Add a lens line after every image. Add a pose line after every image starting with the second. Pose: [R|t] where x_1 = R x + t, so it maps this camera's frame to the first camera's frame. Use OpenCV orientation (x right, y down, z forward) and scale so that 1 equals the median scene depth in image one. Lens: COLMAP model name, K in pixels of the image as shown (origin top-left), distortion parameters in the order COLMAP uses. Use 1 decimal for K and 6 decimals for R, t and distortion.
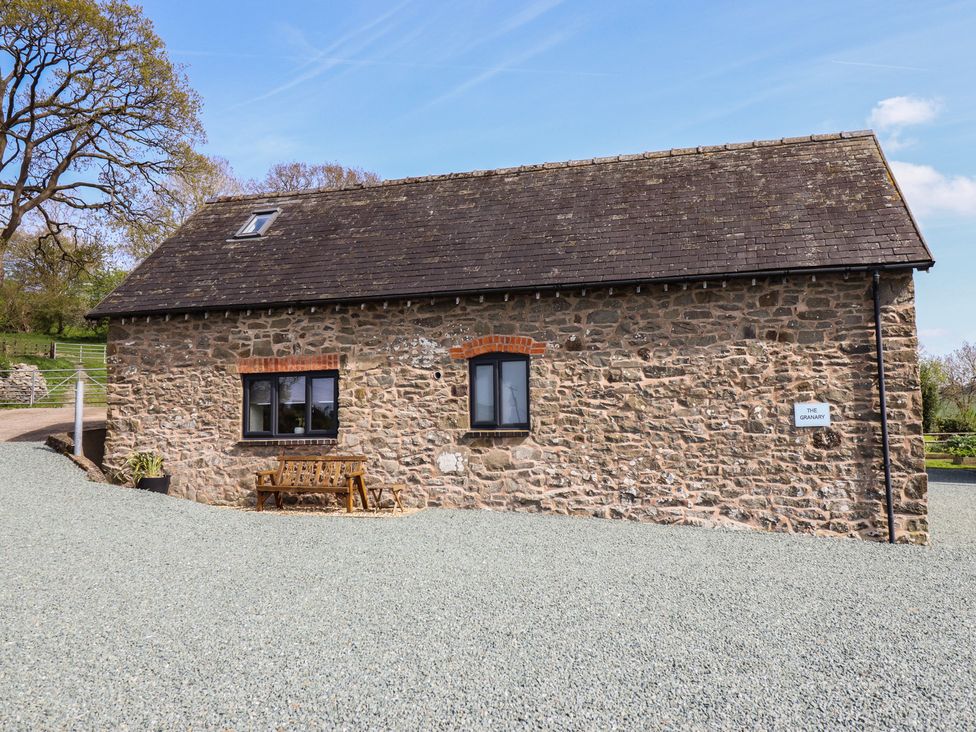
lens RADIAL K [[782.8, 0, 490.5], [0, 782.8, 353.7], [0, 0, 1]] dist [0.007717, -0.003132]
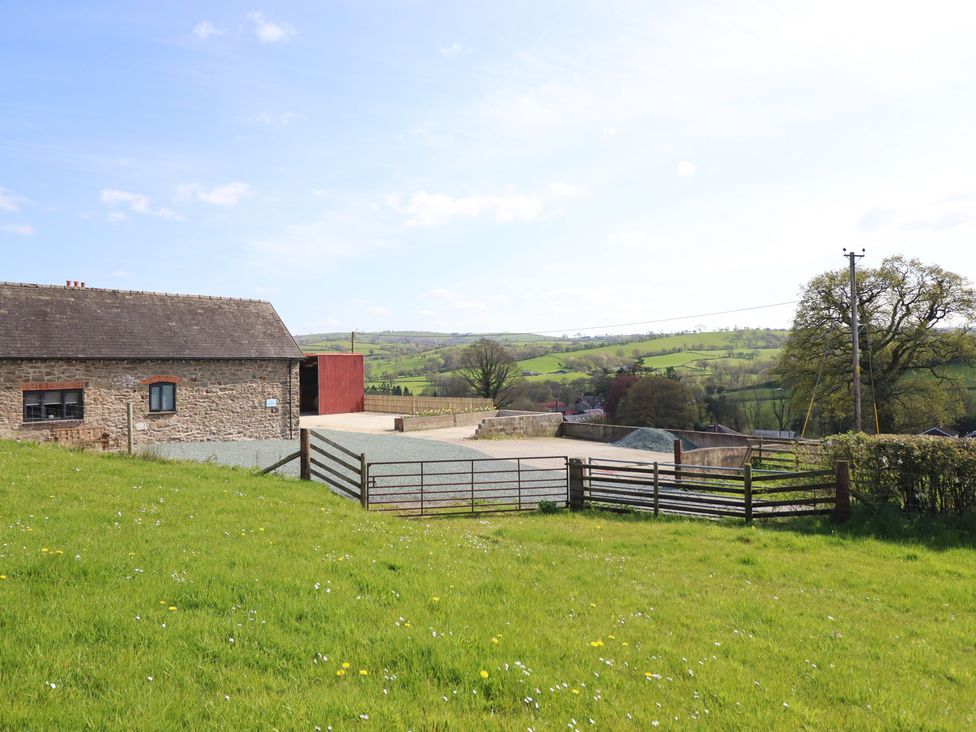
lens RADIAL K [[630.2, 0, 486.2], [0, 630.2, 360.0], [0, 0, 1]] dist [0.000837, -0.002073]
pose [[0.499065, 0.022717, 0.866267, -1.298741], [-0.068004, 0.997600, 0.013017, -0.178269], [-0.863892, -0.065406, 0.499412, -0.971528]]
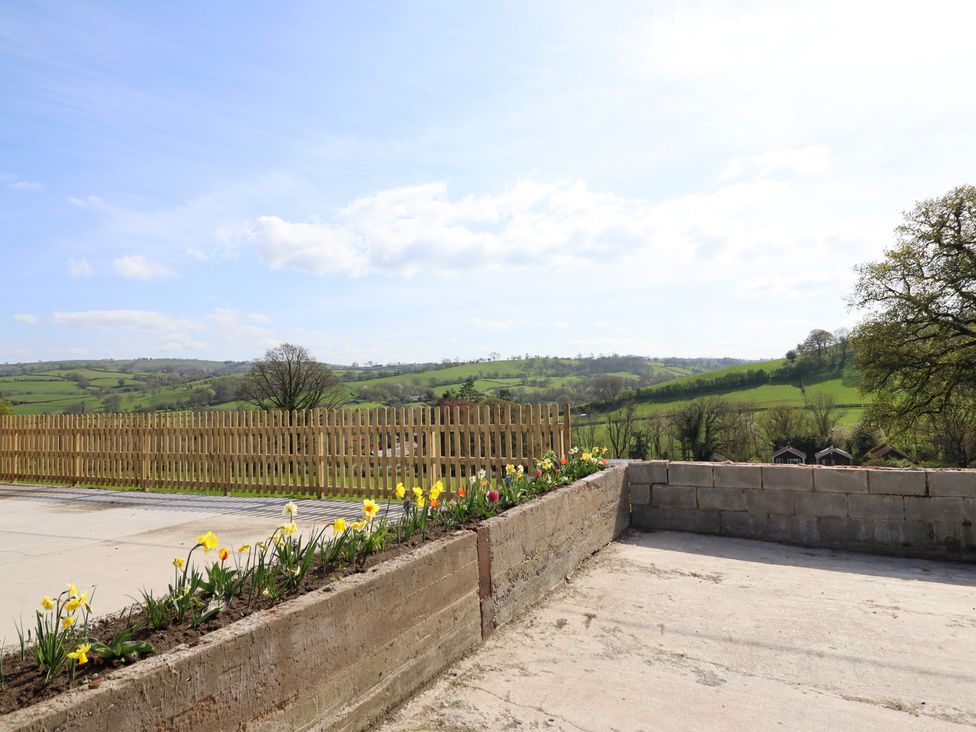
lens RADIAL K [[659.4, 0, 488.0], [0, 659.4, 366.0], [0, 0, 1]] dist [0.004563, -0.000288]
pose [[0.196314, 0.055696, 0.978958, 0.936786], [-0.059093, 0.997243, -0.044887, 0.065973], [-0.978759, -0.049037, 0.199064, 0.611490]]
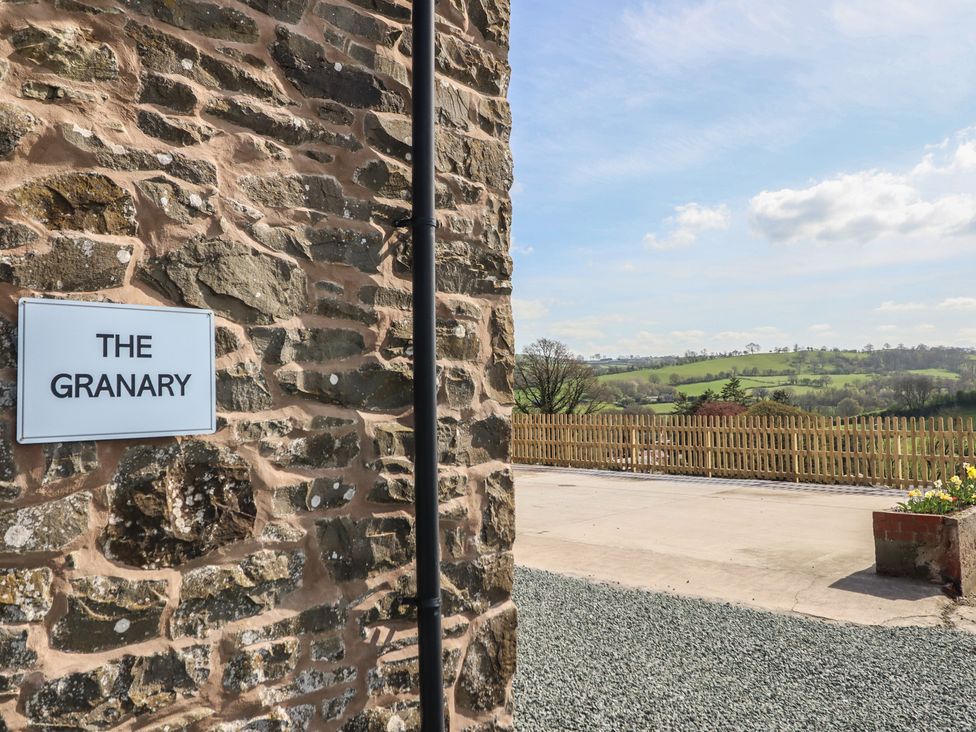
lens RADIAL K [[782.8, 0, 490.5], [0, 782.8, 353.7], [0, 0, 1]] dist [0.007717, -0.003132]
pose [[0.486206, 0.063273, 0.871551, 0.279588], [-0.073018, 0.996829, -0.031634, 0.068640], [-0.870788, -0.048258, 0.489284, 0.788549]]
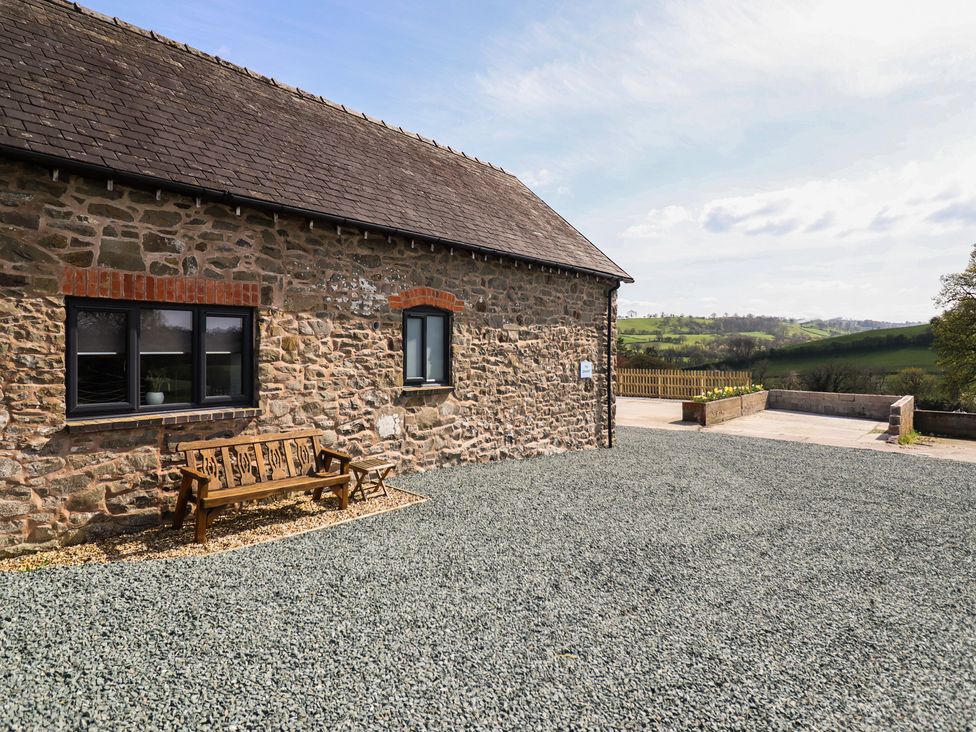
lens RADIAL K [[587.0, 0, 488.2], [0, 587.0, 358.7], [0, 0, 1]] dist [0.000590, -0.001480]
pose [[0.410232, 0.004089, 0.911972, -0.638576], [-0.091622, 0.995115, 0.036753, 0.030643], [-0.907367, -0.098634, 0.408603, 0.665098]]
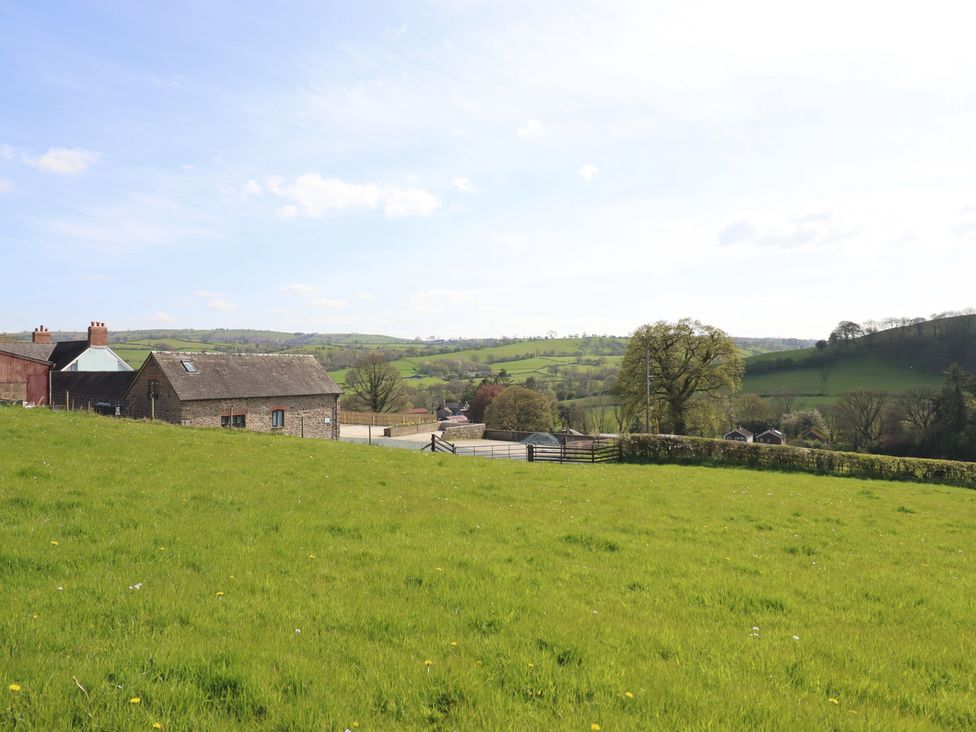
lens RADIAL K [[659.4, 0, 488.0], [0, 659.4, 366.0], [0, 0, 1]] dist [0.004563, -0.000288]
pose [[0.285691, 0.023350, 0.958037, -3.373847], [-0.081429, 0.996679, -0.000010, -0.358147], [-0.954856, -0.078009, 0.286644, -1.234375]]
